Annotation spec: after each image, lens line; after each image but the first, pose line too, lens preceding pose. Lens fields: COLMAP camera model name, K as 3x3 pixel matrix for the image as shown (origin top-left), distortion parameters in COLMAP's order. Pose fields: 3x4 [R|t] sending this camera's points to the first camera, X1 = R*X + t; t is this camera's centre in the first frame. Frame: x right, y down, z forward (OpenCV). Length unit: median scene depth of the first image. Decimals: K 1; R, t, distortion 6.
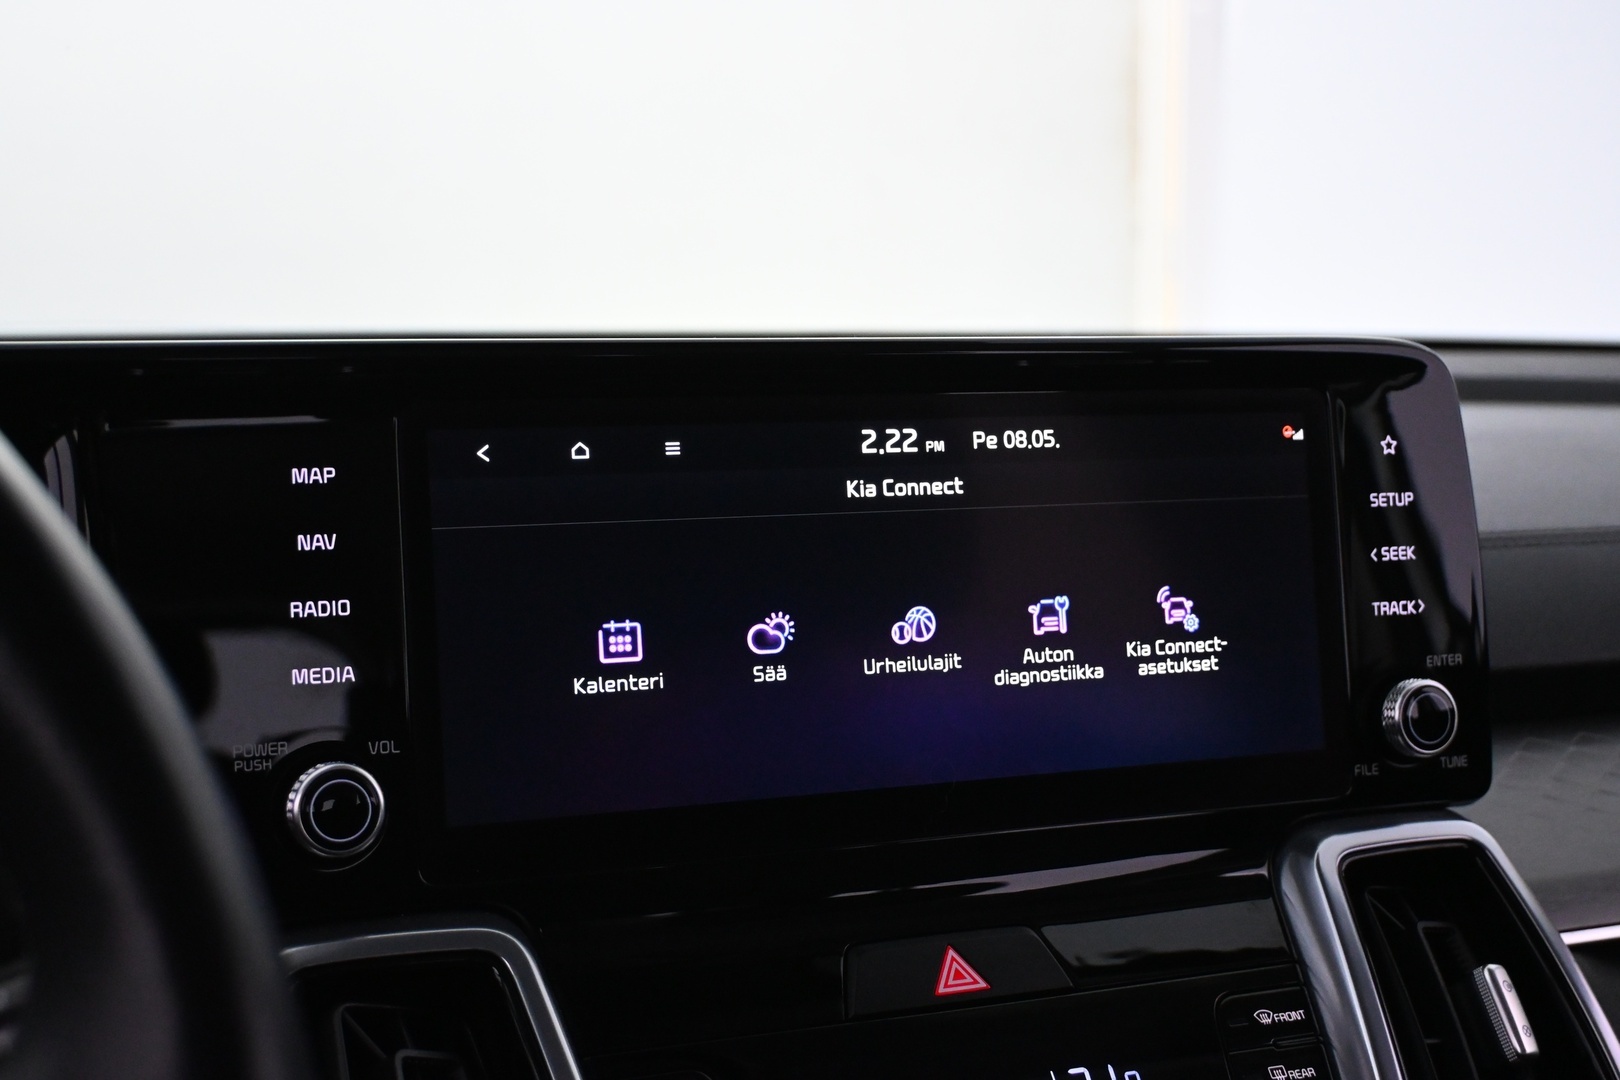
lens RADIAL K [[2349.0, 0, 810.0], [0, 2349.0, 538.7], [0, 0, 1]] dist [0.016950, 0.000000]
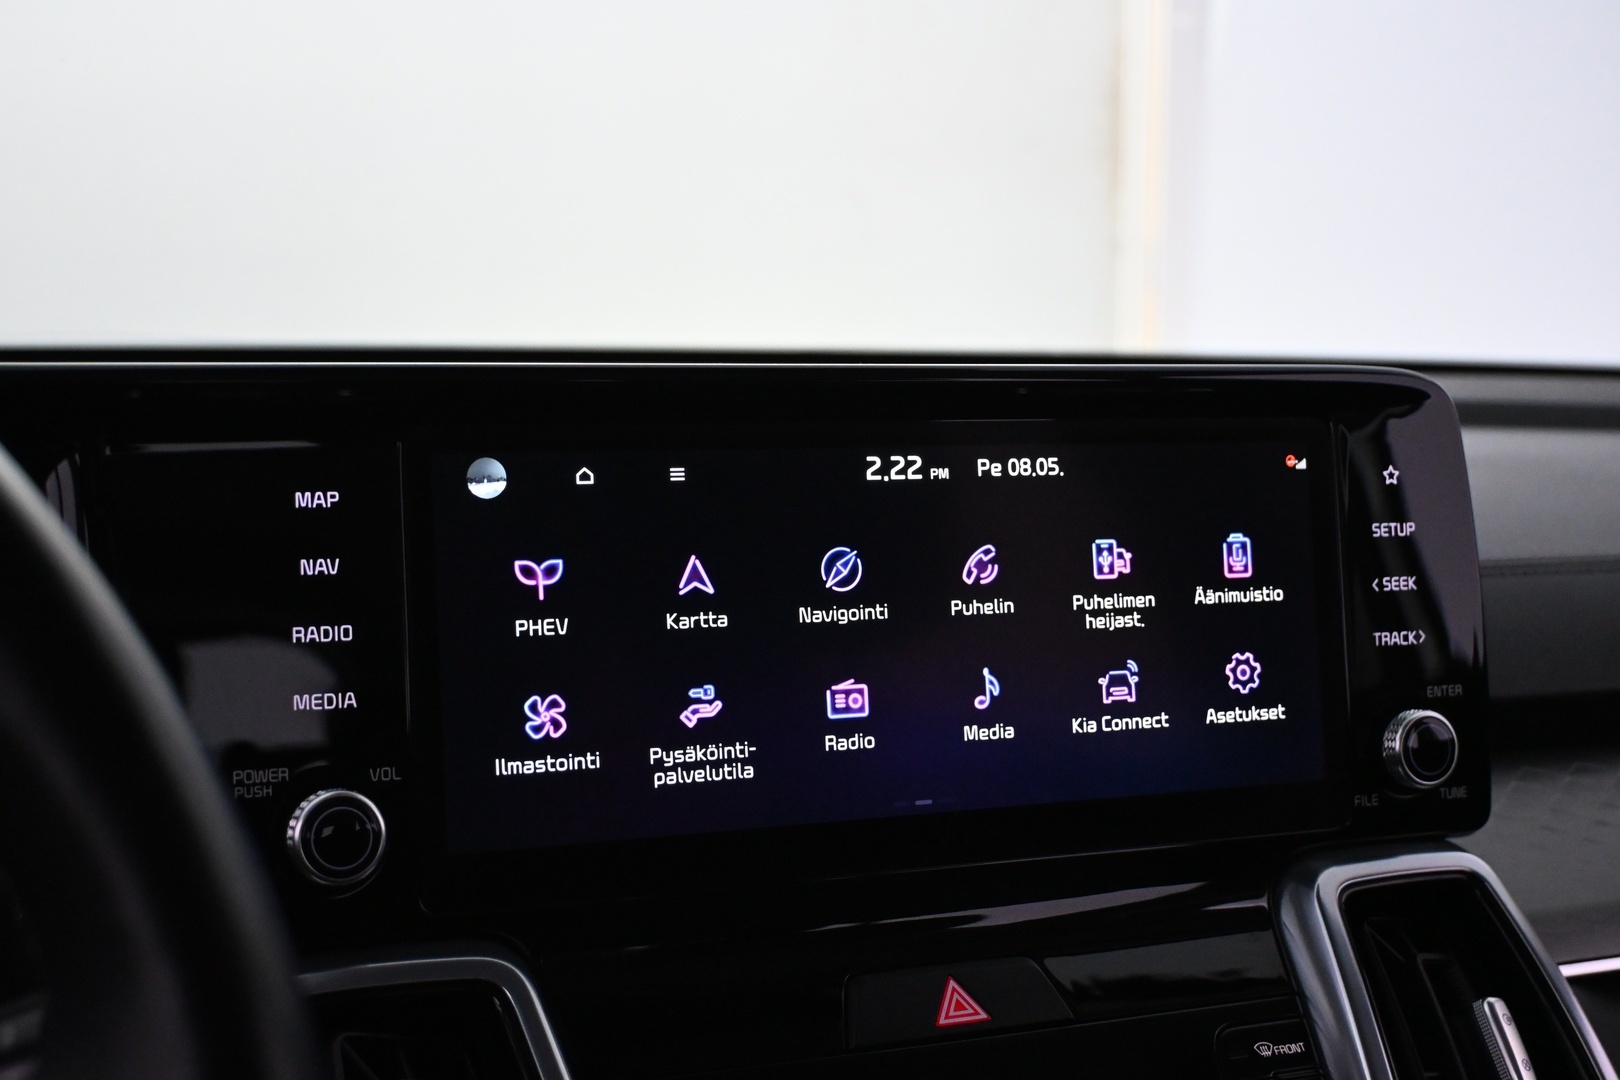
lens RADIAL K [[2349.0, 0, 808.7], [0, 2349.0, 539.8], [0, 0, 1]] dist [0.016950, 0.000000]
pose [[0.999887, 0.009145, 0.011916, -0.013742], [-0.009120, 0.999956, -0.002181, -0.008537], [-0.011936, 0.002072, 0.999927, 0.005278]]
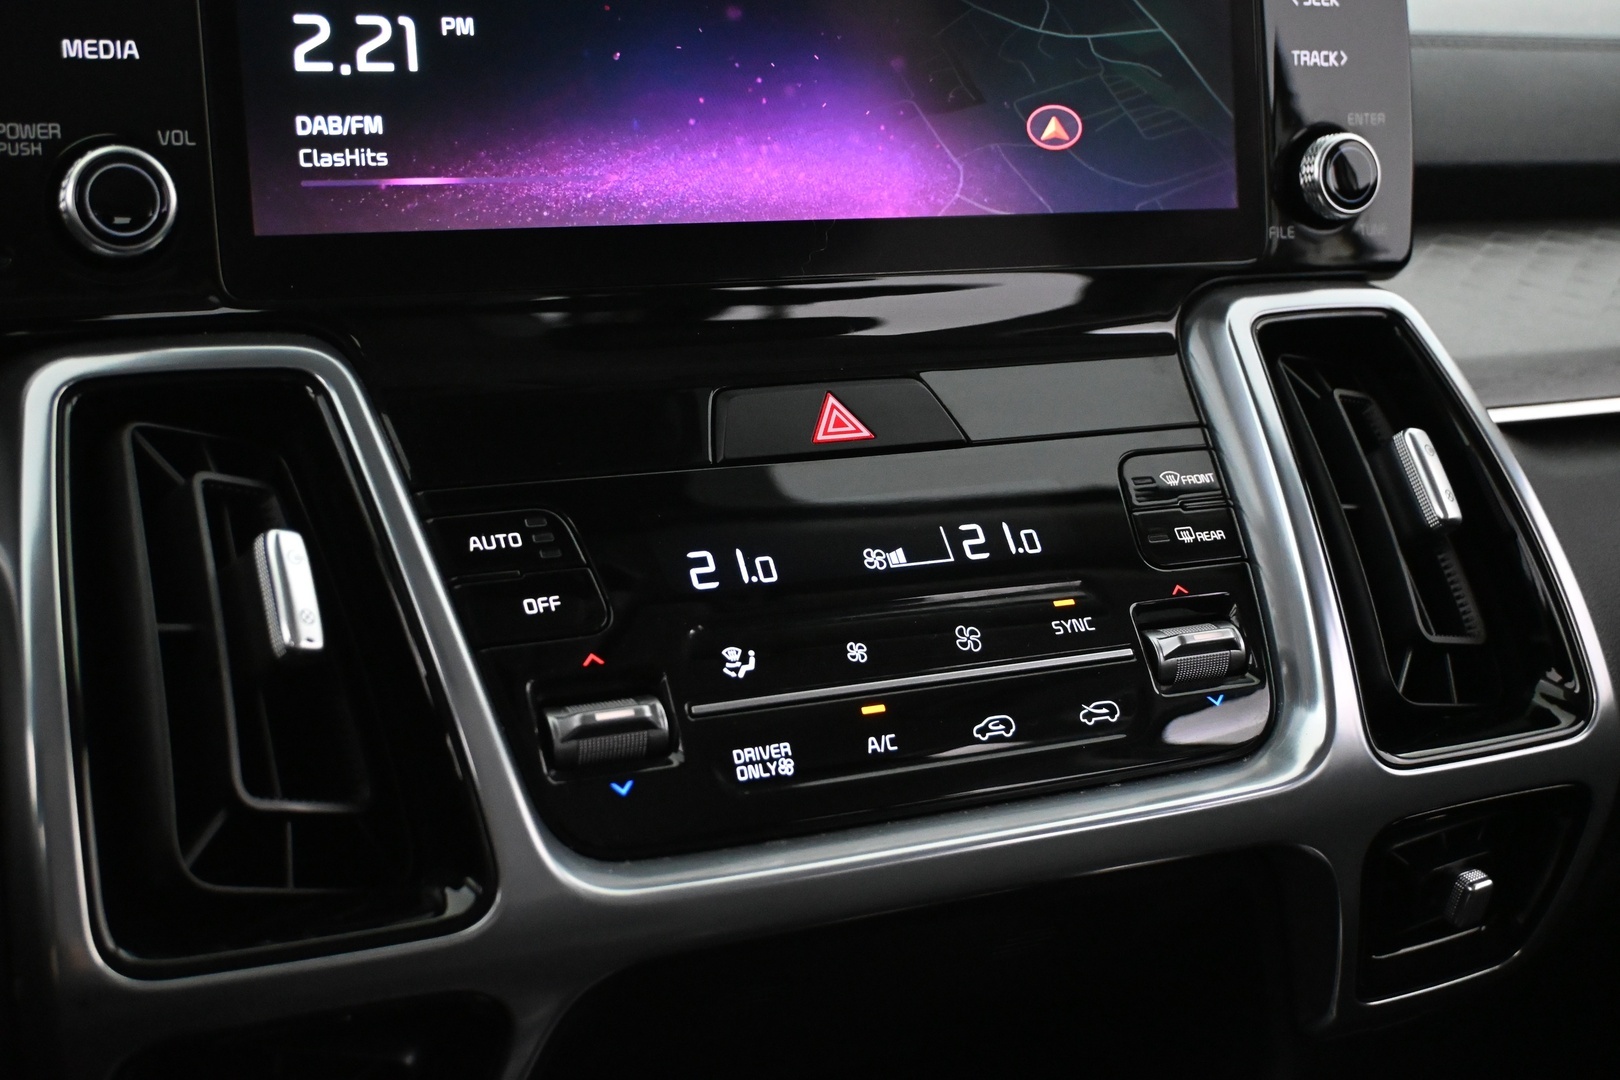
lens RADIAL K [[2115.6, 0, 808.0], [0, 2115.6, 533.7], [0, 0, 1]] dist [0.010466, 0.000000]
pose [[0.999270, -0.005793, 0.037753, 0.019233], [0.001693, 0.994177, 0.107747, 0.134525], [-0.038157, -0.107605, 0.993461, 0.177374]]
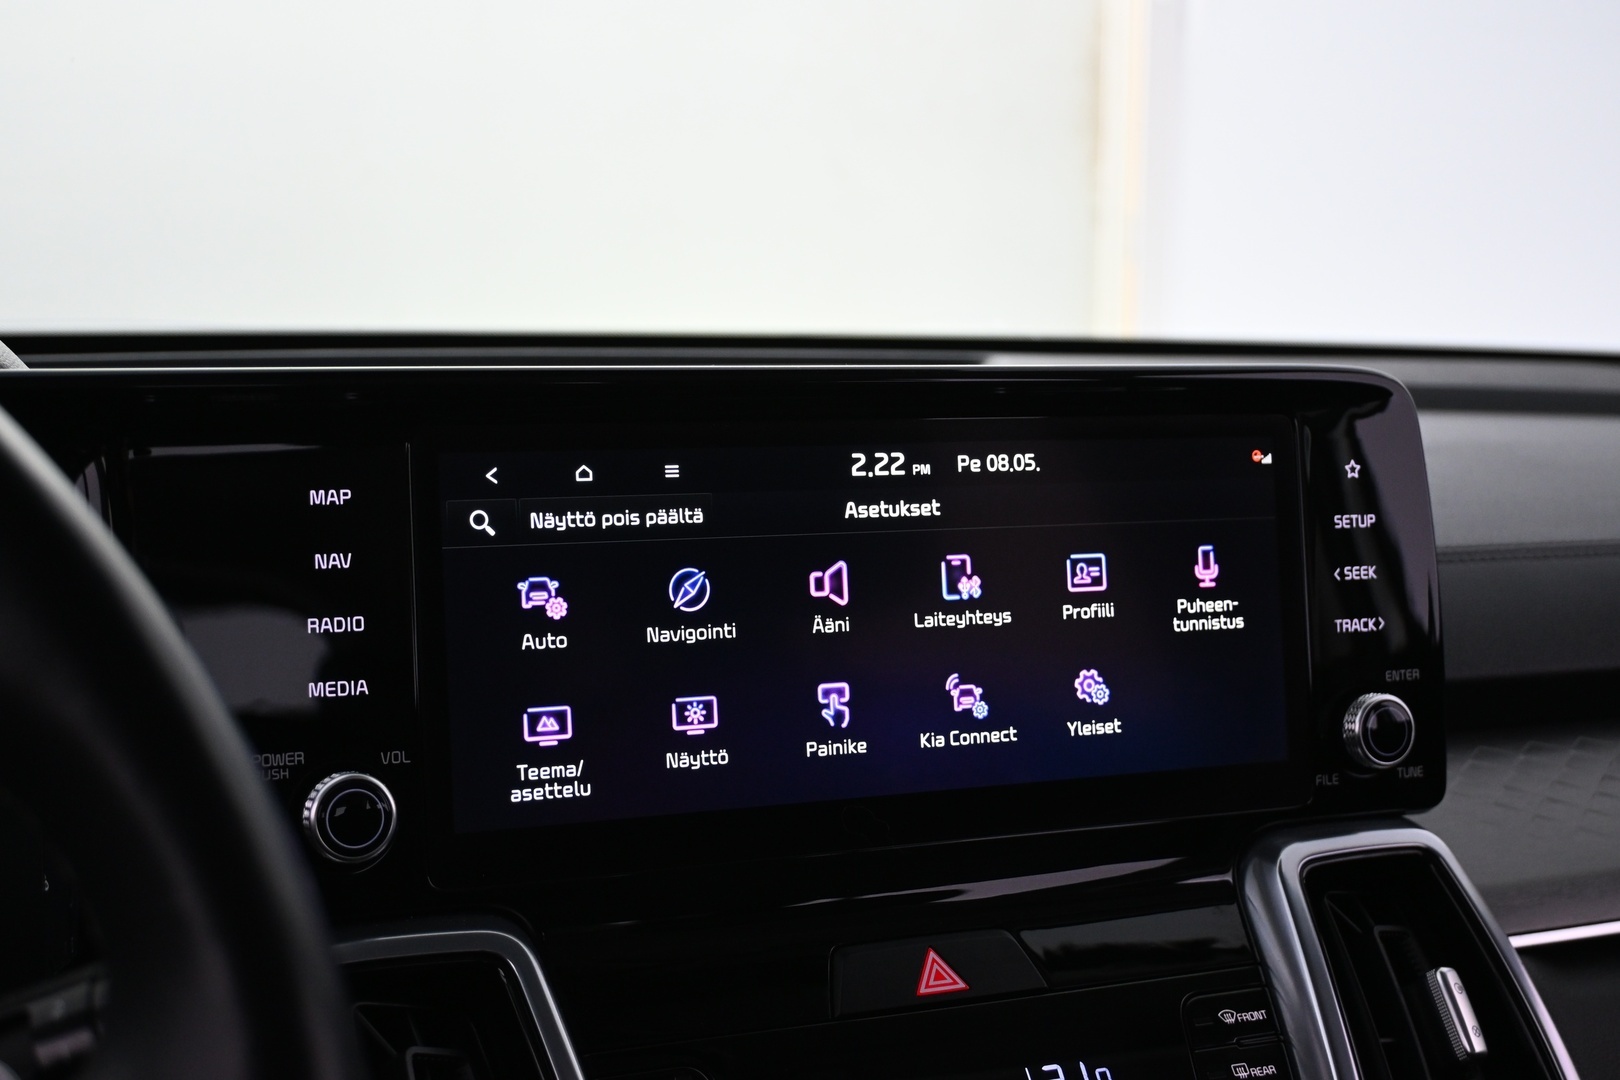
lens RADIAL K [[2349.0, 0, 807.6], [0, 2349.0, 540.0], [0, 0, 1]] dist [0.016950, 0.000000]
pose [[0.999745, 0.010767, 0.019872, -0.017662], [-0.011059, 0.999831, 0.014669, -0.022704], [-0.019711, -0.014885, 0.999695, -0.042817]]
